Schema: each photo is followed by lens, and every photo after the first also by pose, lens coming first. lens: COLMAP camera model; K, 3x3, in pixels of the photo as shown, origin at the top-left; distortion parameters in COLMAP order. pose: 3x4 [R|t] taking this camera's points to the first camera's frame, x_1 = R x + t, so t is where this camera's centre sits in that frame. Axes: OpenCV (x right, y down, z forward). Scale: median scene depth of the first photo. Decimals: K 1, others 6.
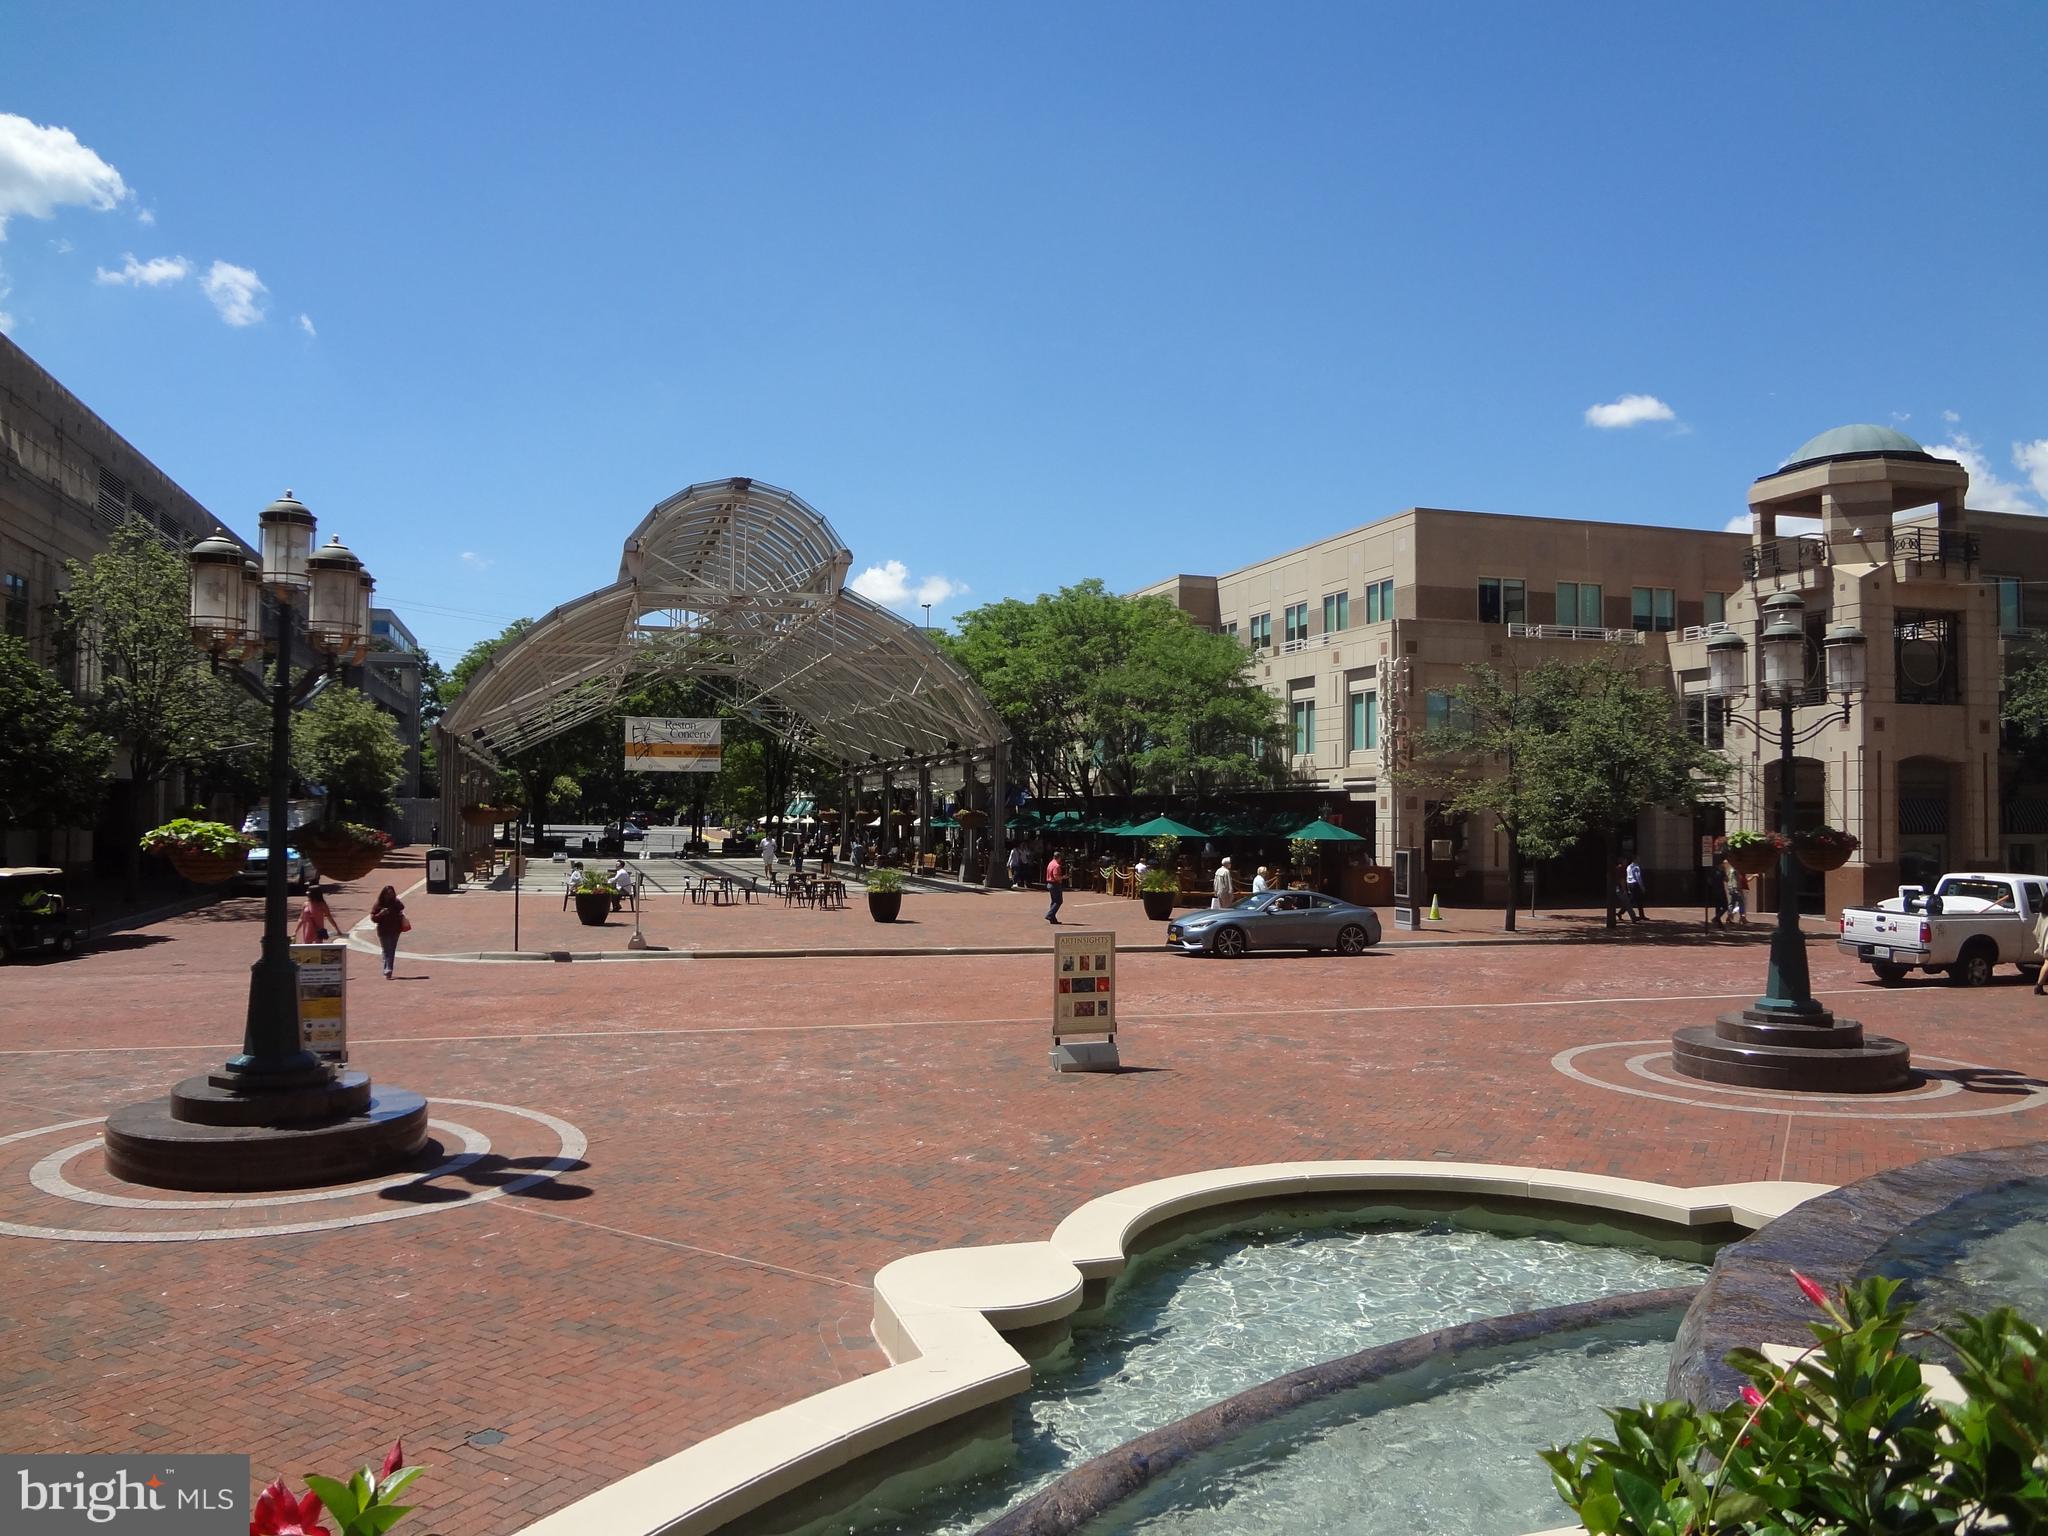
lens RADIAL K [[1506.4, 0, 1018.8], [0, 1506.4, 768.0], [0, 0, 1]] dist [-0.061575, 0.019690]
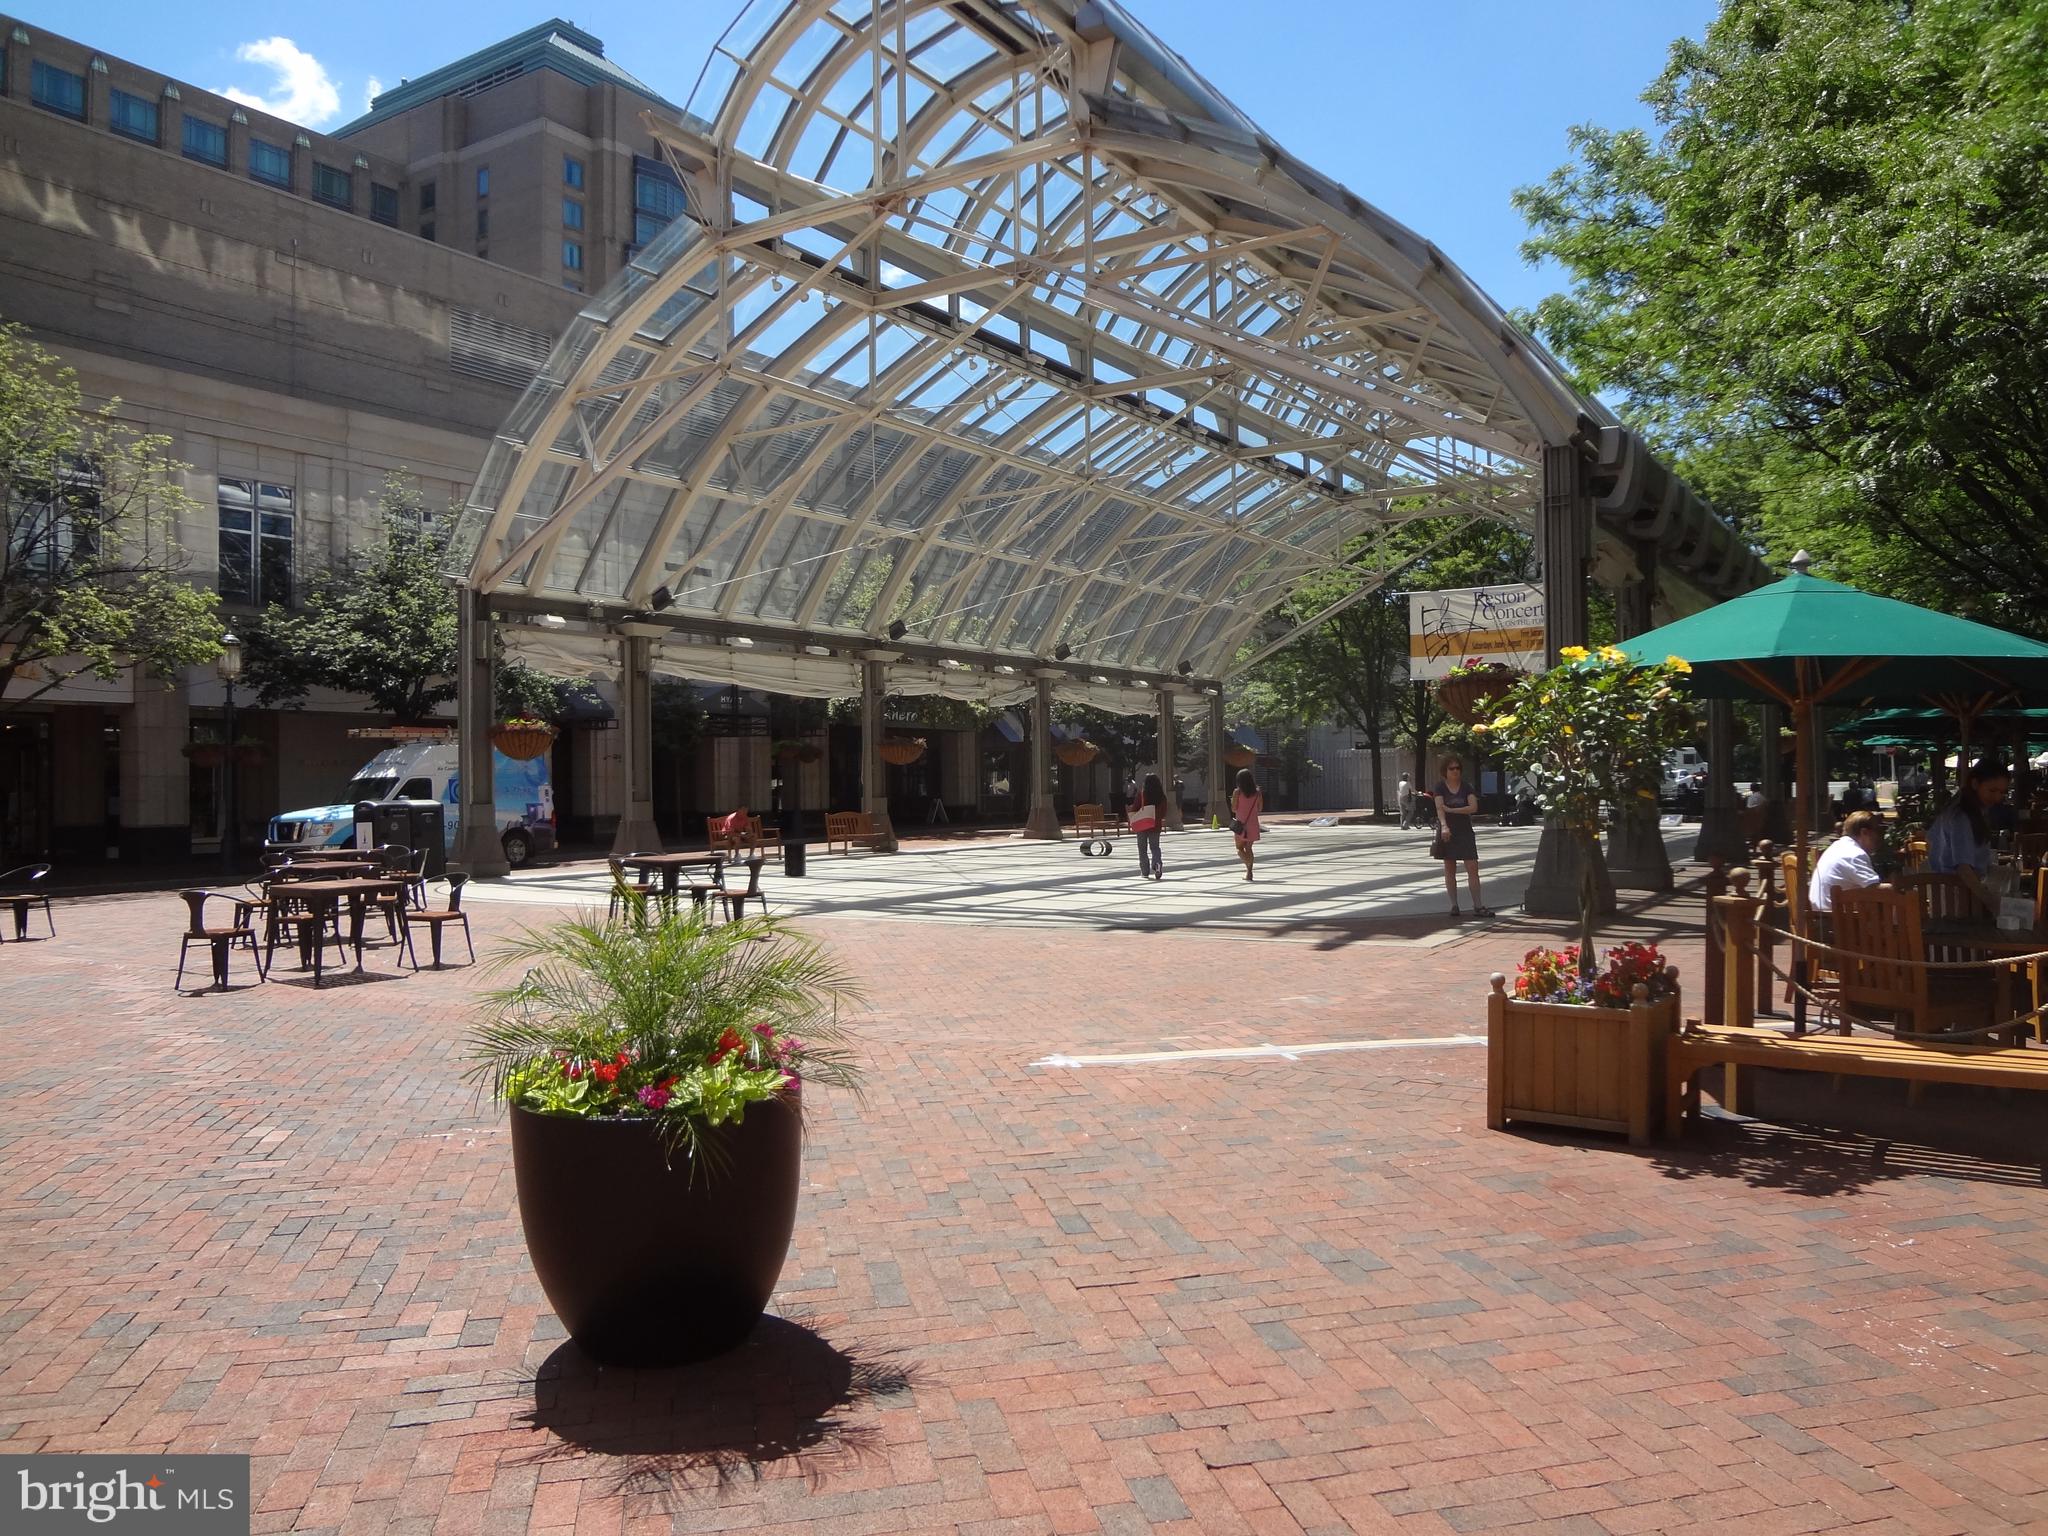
lens RADIAL K [[1506.4, 0, 1026.6], [0, 1506.4, 758.0], [0, 0, 1]] dist [-0.061575, 0.019690]
pose [[0.647284, -0.033316, -0.761520, 0.163026], [0.044690, 0.998985, -0.005718, 0.047111], [0.760938, -0.030331, 0.648116, 0.756637]]
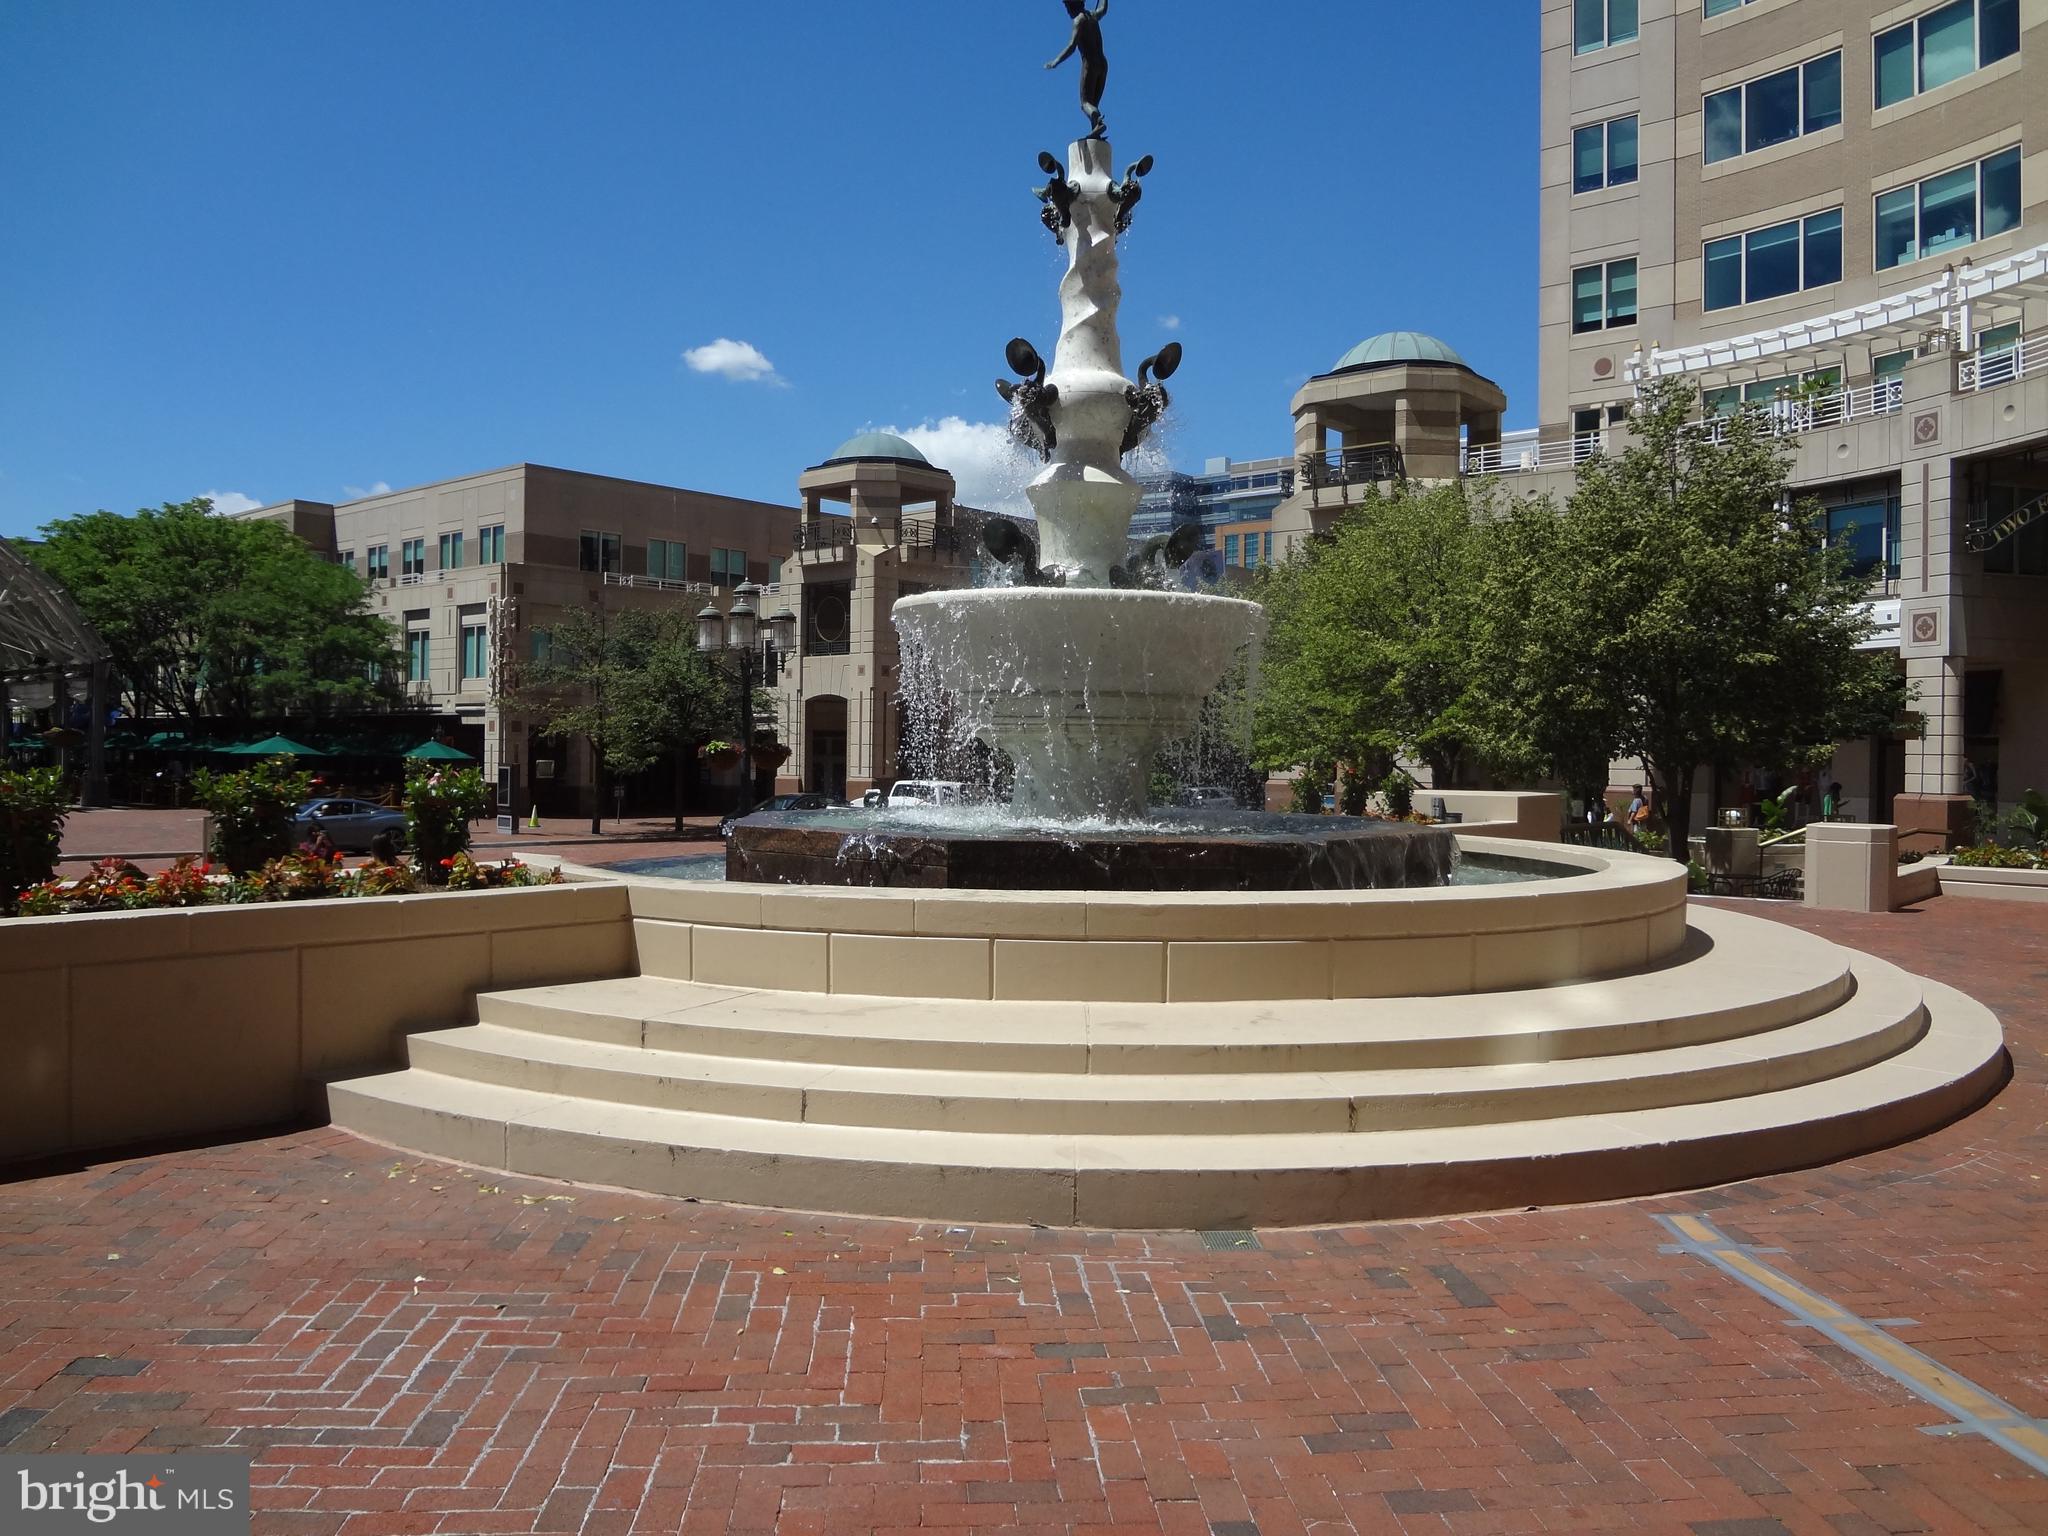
lens RADIAL K [[1506.4, 0, 1019.1], [0, 1506.4, 767.5], [0, 0, 1]] dist [-0.061575, 0.019690]
pose [[0.844834, -0.000644, 0.535028, -0.021217], [-0.024444, 0.998909, 0.039801, 0.000083], [-0.534470, -0.046704, 0.843896, -0.152295]]
